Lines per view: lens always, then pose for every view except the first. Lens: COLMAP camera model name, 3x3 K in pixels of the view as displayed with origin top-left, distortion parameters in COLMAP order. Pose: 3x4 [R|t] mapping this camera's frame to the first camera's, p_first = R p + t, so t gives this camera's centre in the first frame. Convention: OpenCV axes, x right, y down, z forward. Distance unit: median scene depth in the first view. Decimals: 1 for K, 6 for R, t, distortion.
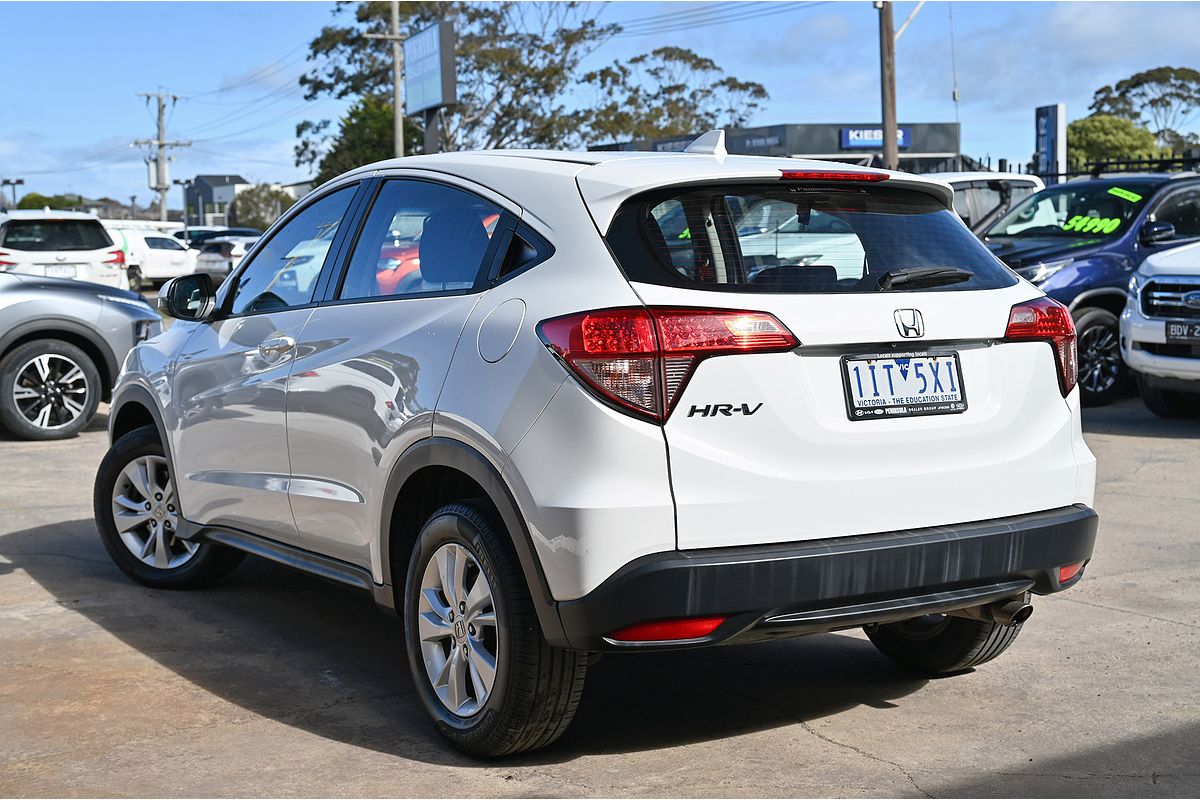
lens RADIAL K [[1667.1, 0, 600.0], [0, 1667.1, 400.0], [0, 0, 1]] dist [0.016039, -0.007439]
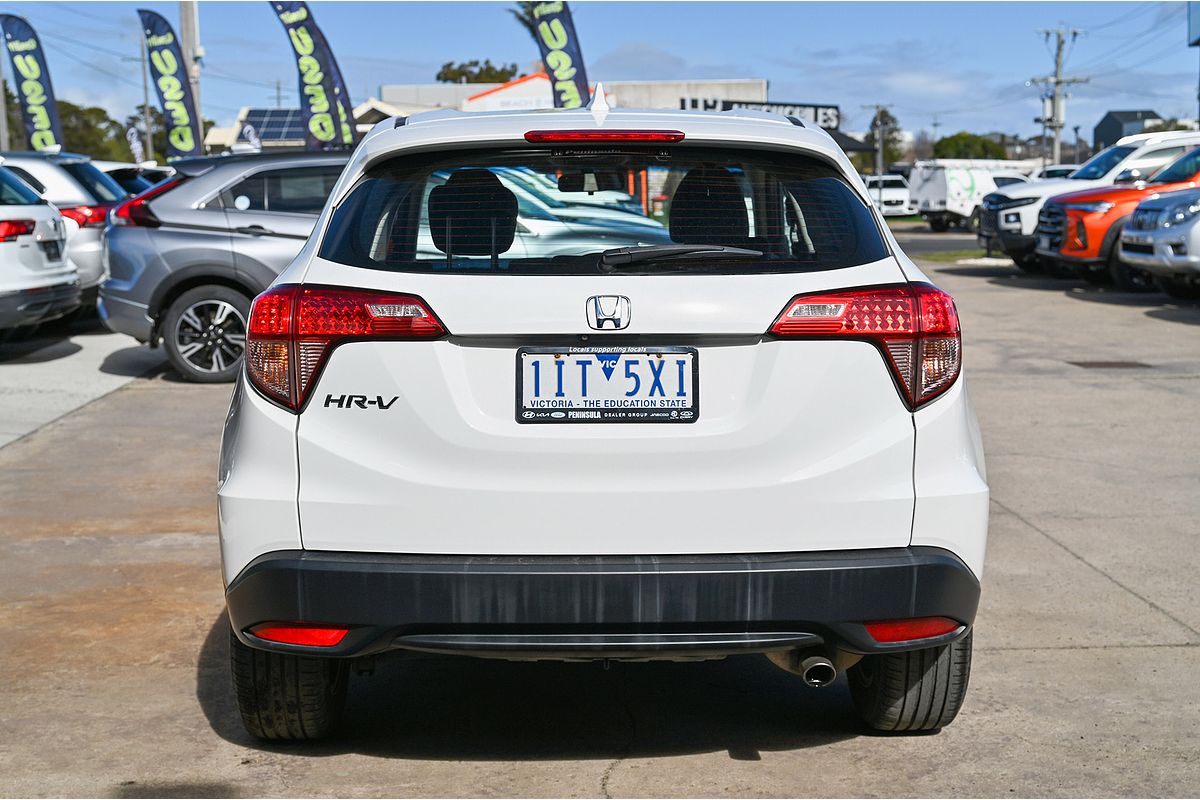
lens RADIAL K [[1653.5, 0, 600.0], [0, 1653.5, 400.0], [0, 0, 1]] dist [0.022890, -0.053771]
pose [[0.868016, 0.066084, -0.492120, 0.595521], [-0.047308, 0.997602, 0.050519, -0.043960], [0.494278, -0.020570, 0.869060, 0.268243]]
